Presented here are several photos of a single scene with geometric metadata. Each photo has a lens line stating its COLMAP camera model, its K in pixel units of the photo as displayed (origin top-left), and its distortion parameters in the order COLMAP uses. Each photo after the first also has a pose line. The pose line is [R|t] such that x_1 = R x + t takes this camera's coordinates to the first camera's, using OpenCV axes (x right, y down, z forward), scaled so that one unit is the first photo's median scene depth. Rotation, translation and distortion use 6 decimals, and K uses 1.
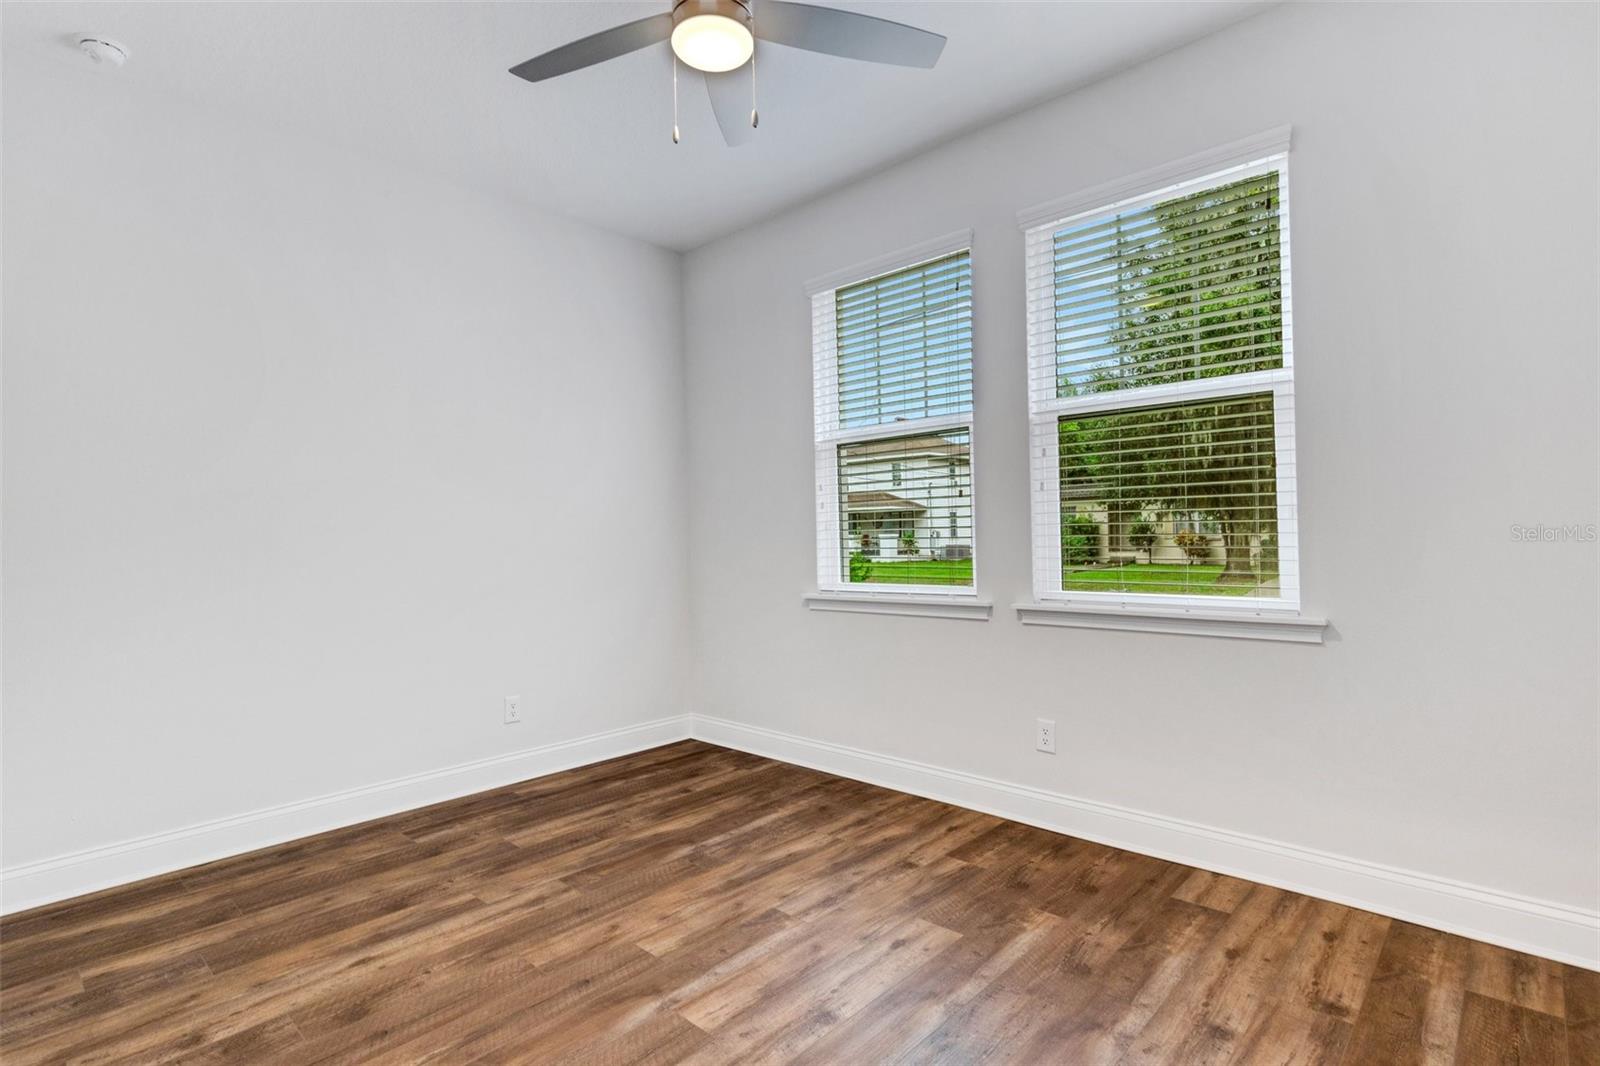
lens RADIAL K [[784.0, 0, 802.6], [0, 784.0, 528.3], [0, 0, 1]] dist [-0.000552, 0.002003]
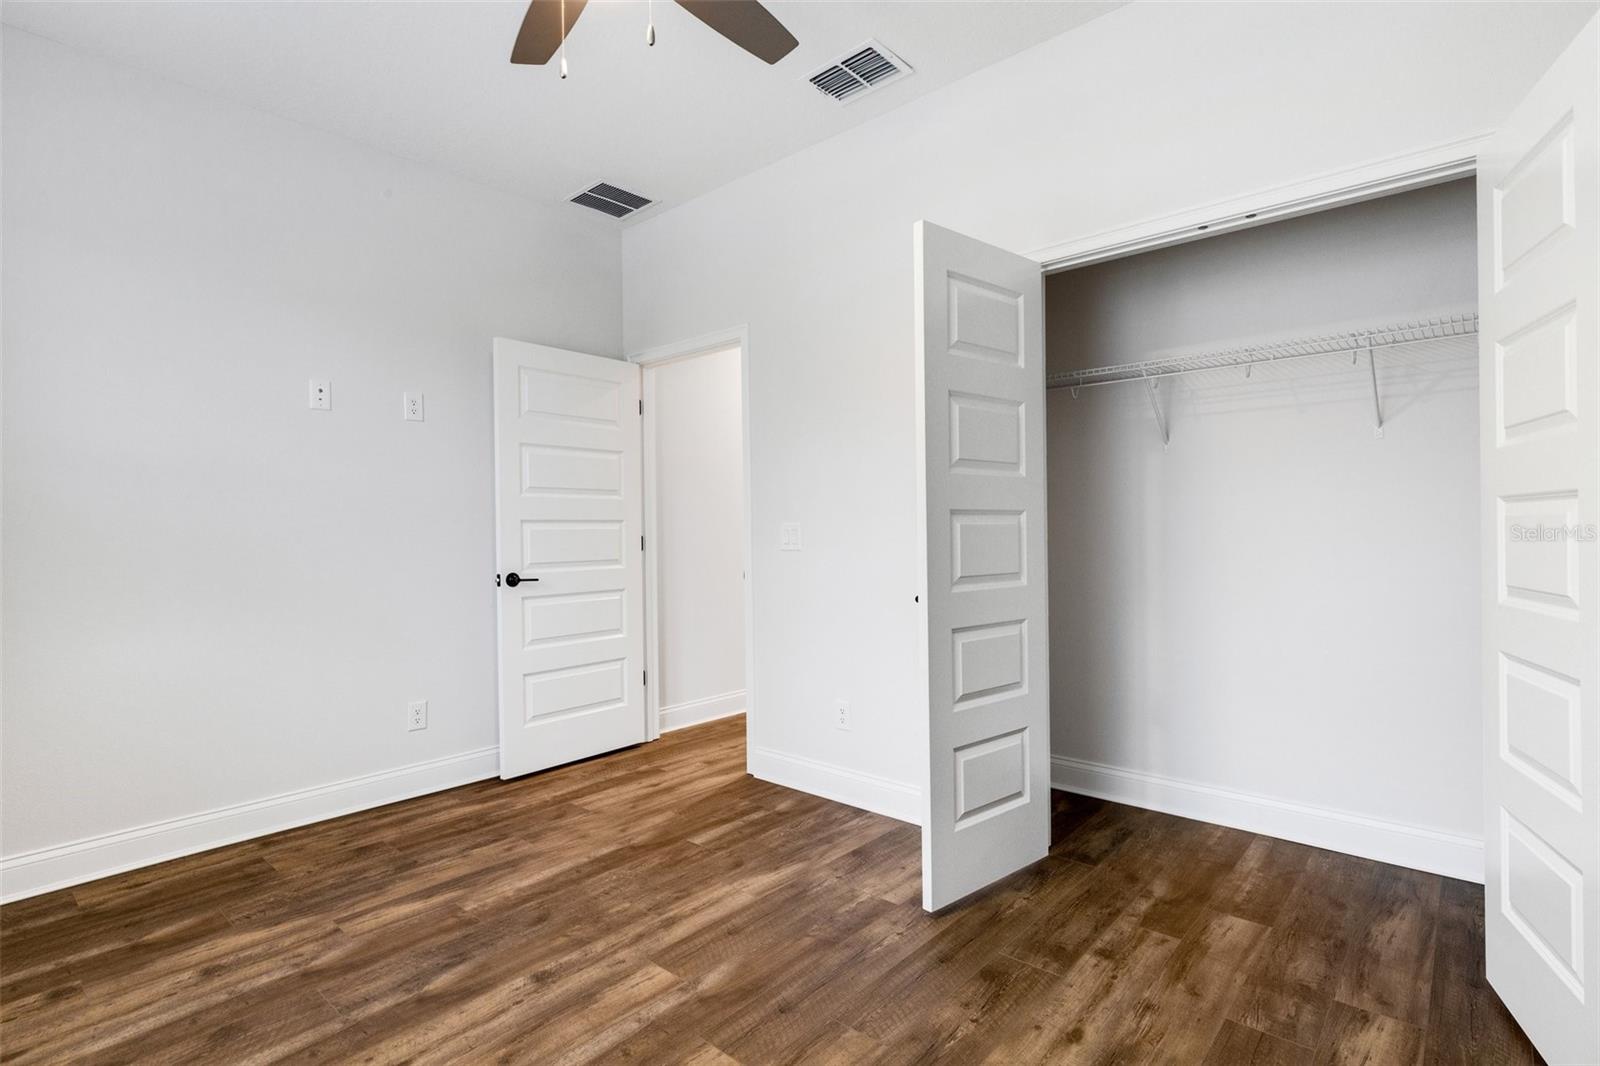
lens RADIAL K [[784.0, 0, 802.2], [0, 784.0, 531.0], [0, 0, 1]] dist [-0.000552, 0.002003]
pose [[-0.998887, 0.036948, -0.029303, -0.238679], [0.037198, 0.999275, -0.008053, 0.023129], [0.028985, -0.009134, -0.999538, 1.564570]]
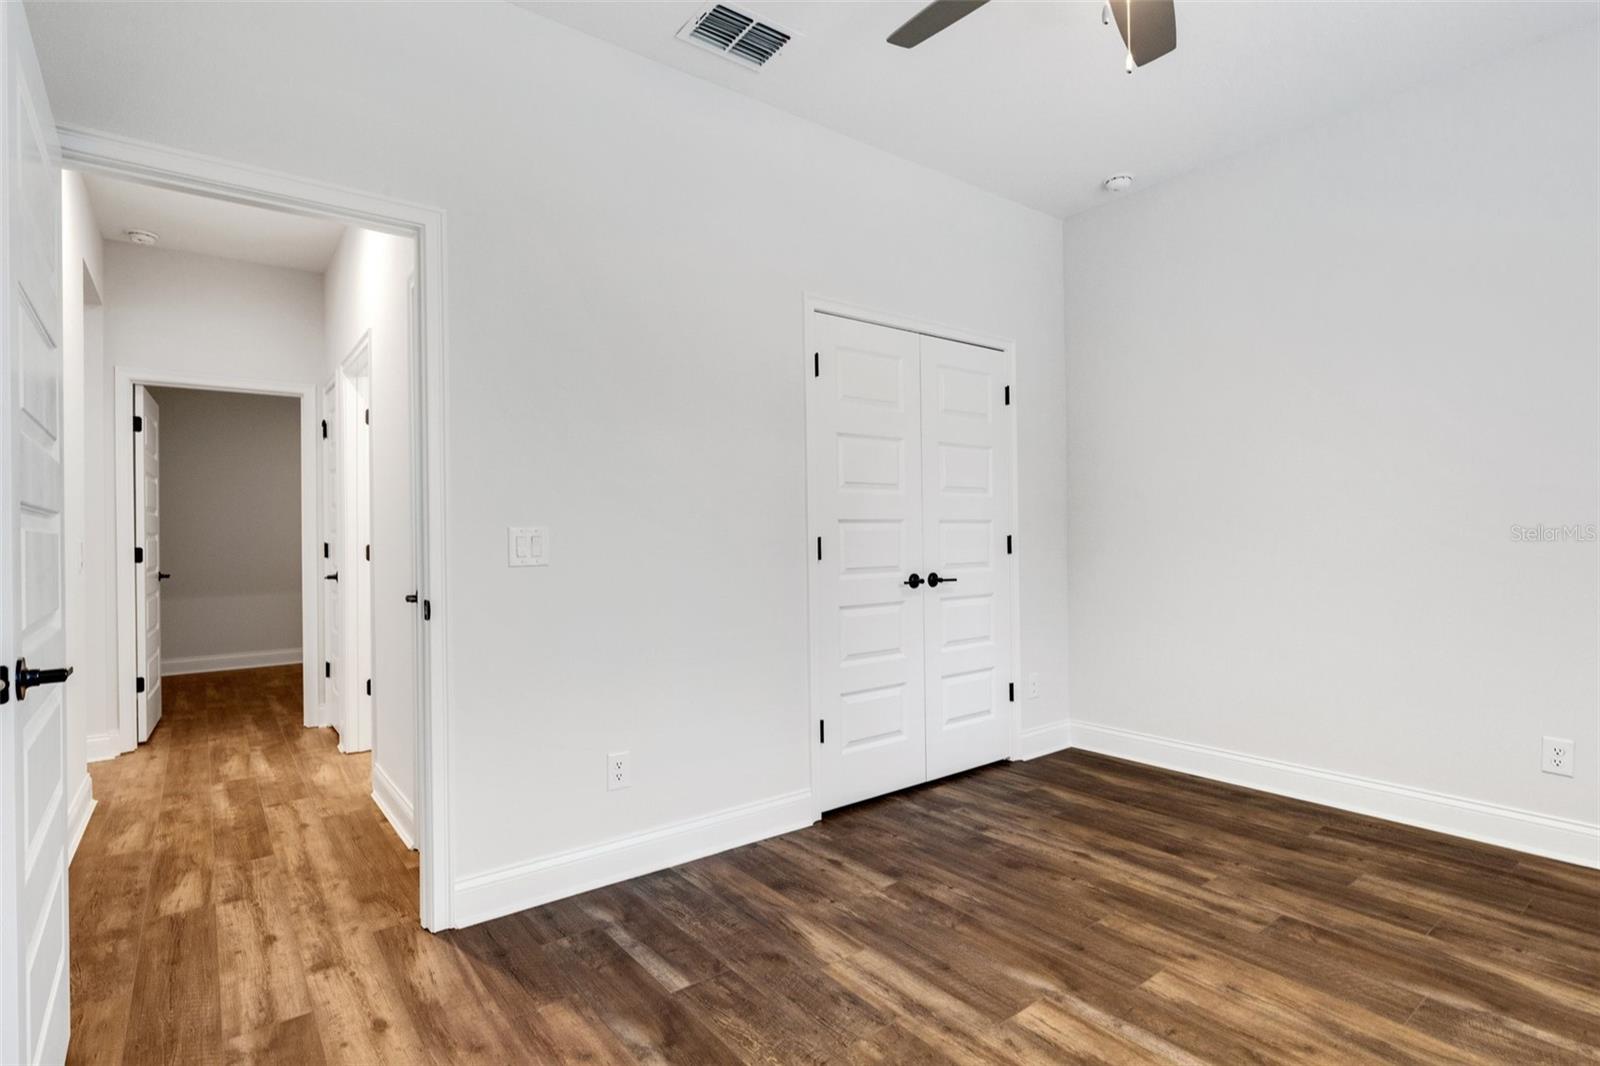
lens RADIAL K [[784.0, 0, 805.8], [0, 784.0, 530.7], [0, 0, 1]] dist [-0.000552, 0.002003]
pose [[-0.151715, 0.019035, -0.988241, 0.655718], [0.026626, 0.999530, 0.015165, -0.004530], [0.988066, -0.024013, -0.152150, 0.660773]]
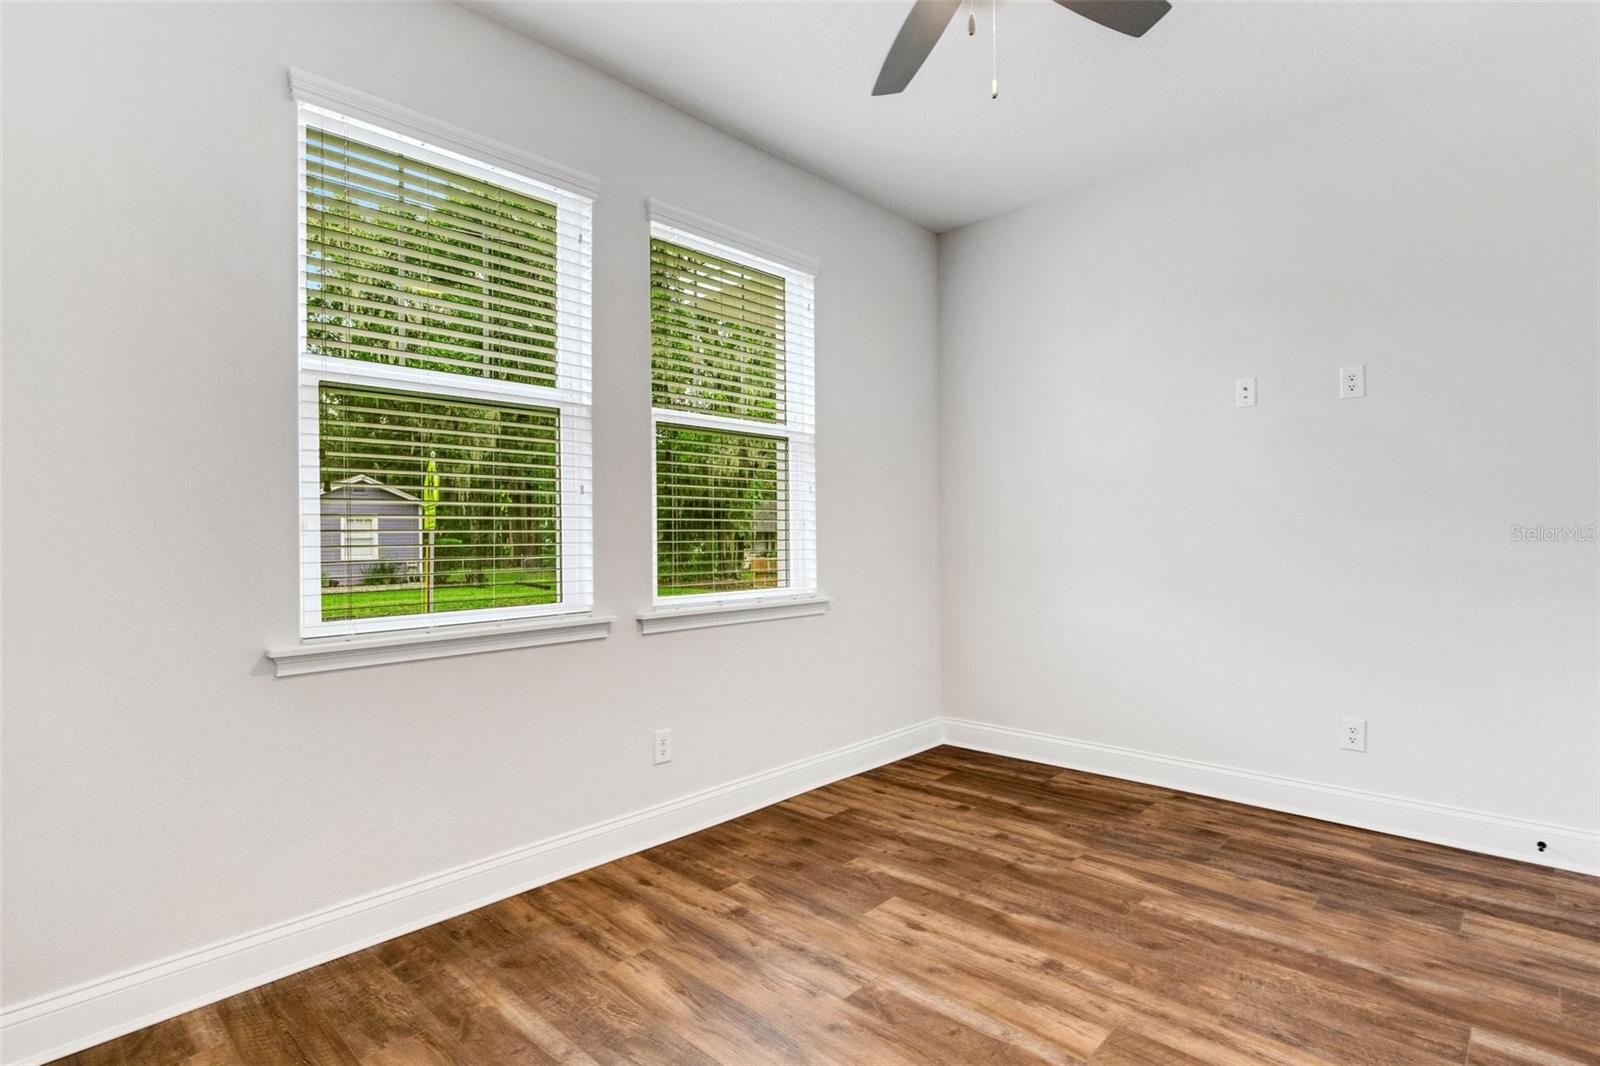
lens RADIAL K [[784.0, 0, 801.0], [0, 784.0, 529.5], [0, 0, 1]] dist [-0.000552, 0.002003]
pose [[0.008645, 0.029952, 0.999514, -0.819531], [0.001020, 0.999551, -0.029962, 0.030624], [-0.999962, 0.001279, 0.008610, 1.003070]]
